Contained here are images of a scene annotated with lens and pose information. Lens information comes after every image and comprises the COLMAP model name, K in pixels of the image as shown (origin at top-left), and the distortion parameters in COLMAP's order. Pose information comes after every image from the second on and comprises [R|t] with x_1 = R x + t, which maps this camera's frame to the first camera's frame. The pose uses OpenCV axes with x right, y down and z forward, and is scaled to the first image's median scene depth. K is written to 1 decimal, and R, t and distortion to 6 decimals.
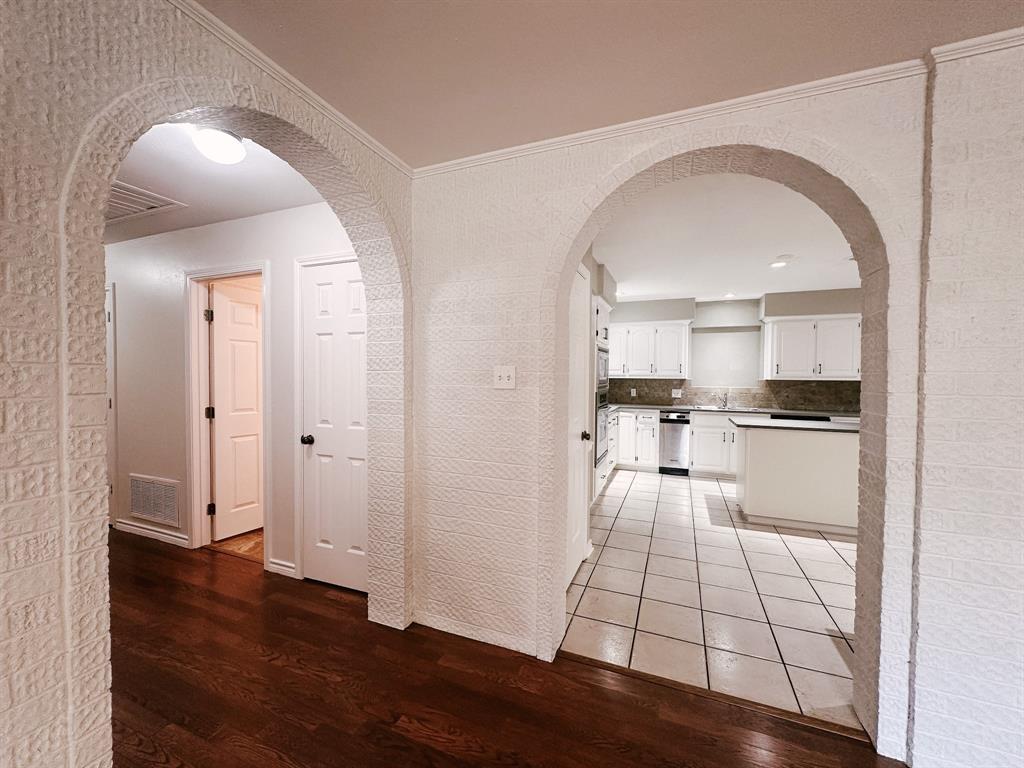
lens RADIAL K [[407.2, 0, 510.2], [0, 407.2, 383.7], [0, 0, 1]] dist [-0.004520, 0.001313]
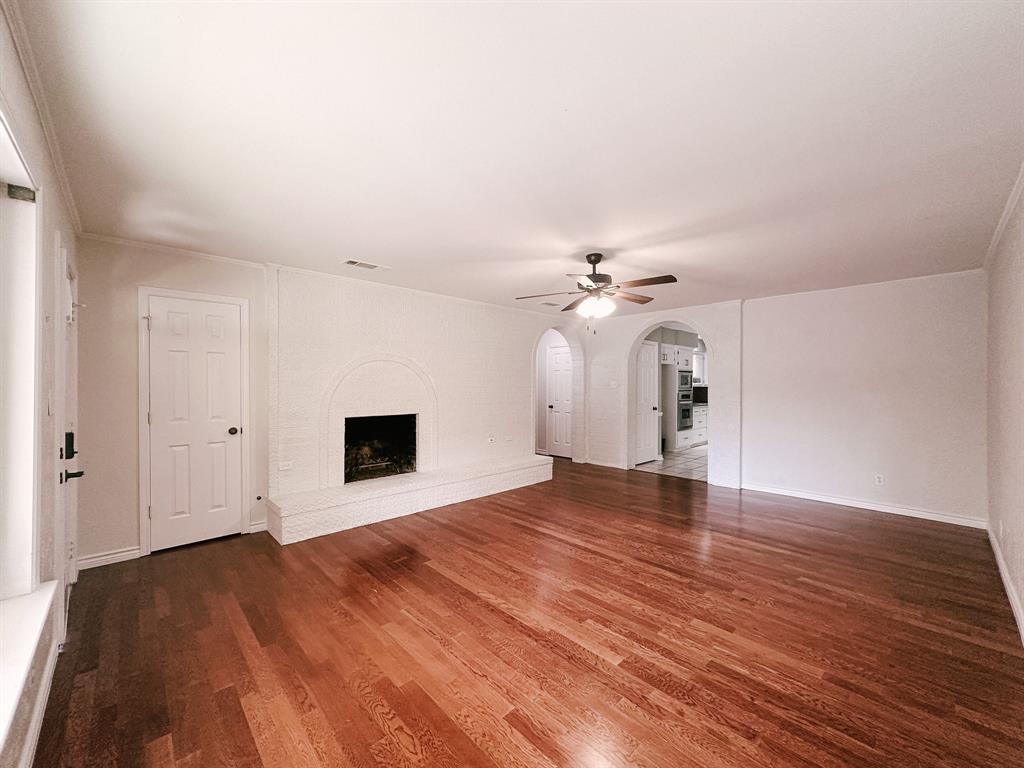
lens RADIAL K [[407.2, 0, 511.3], [0, 407.2, 385.1], [0, 0, 1]] dist [-0.004520, 0.001313]
pose [[0.915053, -0.002306, -0.403327, 0.216538], [-0.008221, 0.999669, -0.024367, 0.029438], [0.403250, 0.025612, 0.914731, -0.917494]]
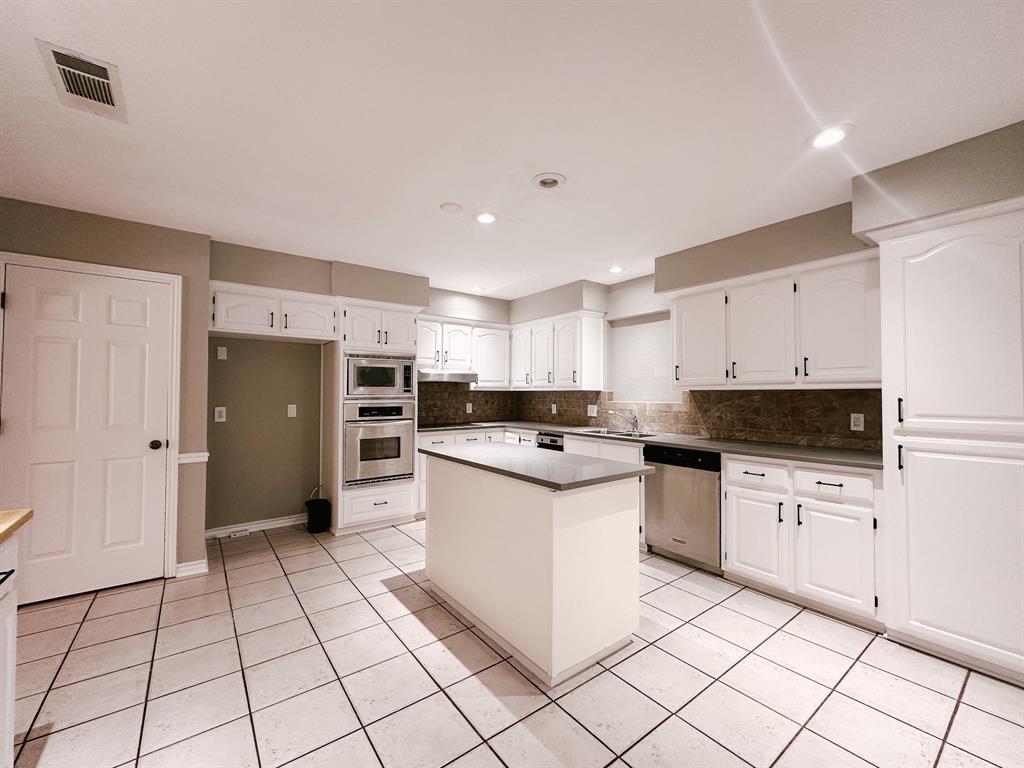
lens RADIAL K [[407.2, 0, 523.0], [0, 407.2, 387.3], [0, 0, 1]] dist [-0.004520, 0.001313]
pose [[0.858184, -0.014970, -0.513124, 0.797360], [-0.006448, 0.999181, -0.039935, 0.013619], [0.513302, 0.037580, 0.857385, 0.344462]]
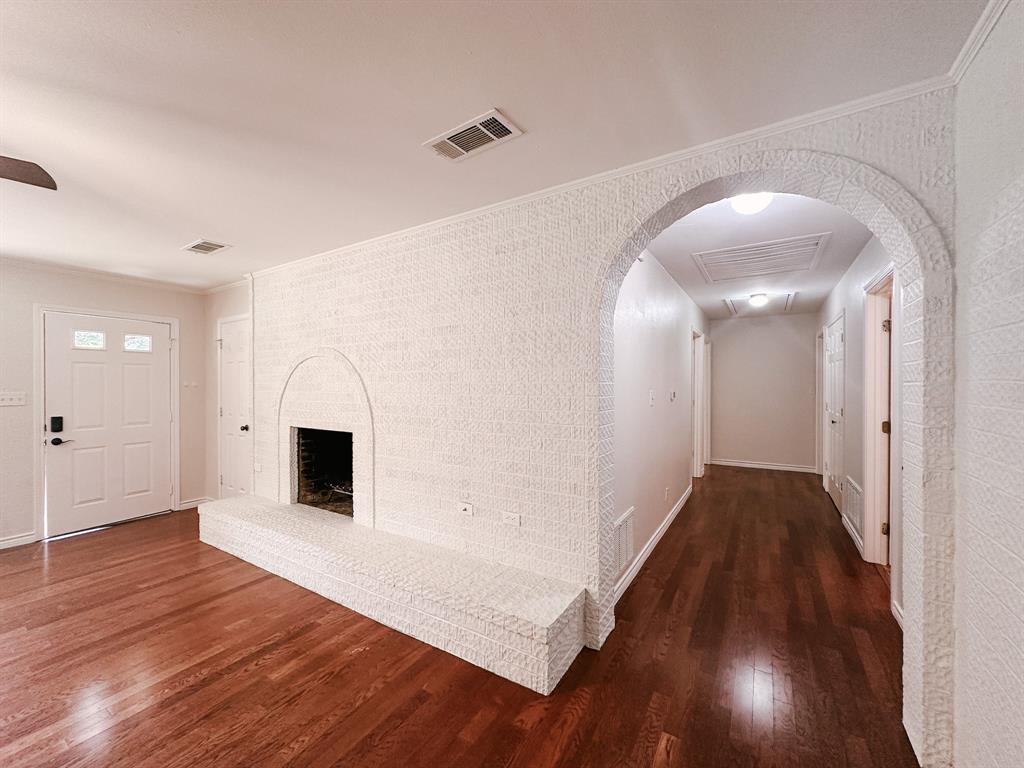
lens RADIAL K [[407.2, 0, 512.7], [0, 407.2, 384.0], [0, 0, 1]] dist [-0.004520, 0.001313]
pose [[-0.164280, -0.005935, -0.986396, 0.214916], [-0.024170, 0.999706, -0.001989, -0.004409], [0.986118, 0.023515, -0.164375, 0.178816]]
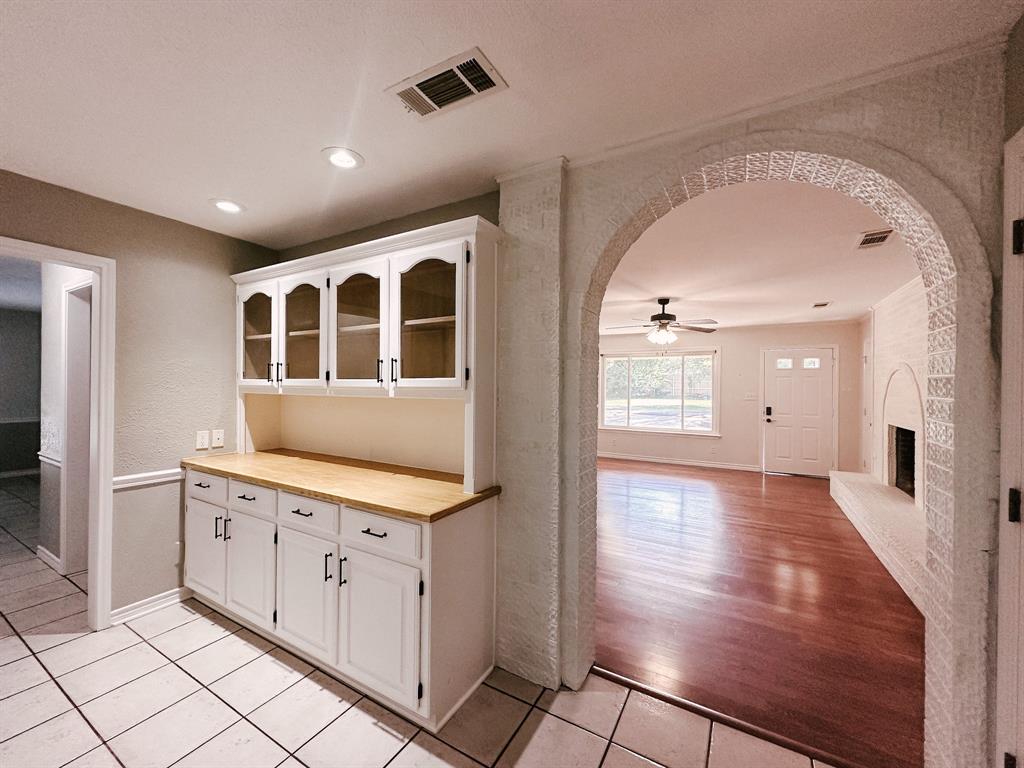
lens RADIAL K [[407.2, 0, 508.2], [0, 407.2, 384.5], [0, 0, 1]] dist [-0.004520, 0.001313]
pose [[-0.989727, -0.016790, 0.141981, 0.288868], [-0.013416, 0.999605, 0.024688, -0.022160], [-0.142339, 0.022529, -0.989561, 0.685902]]
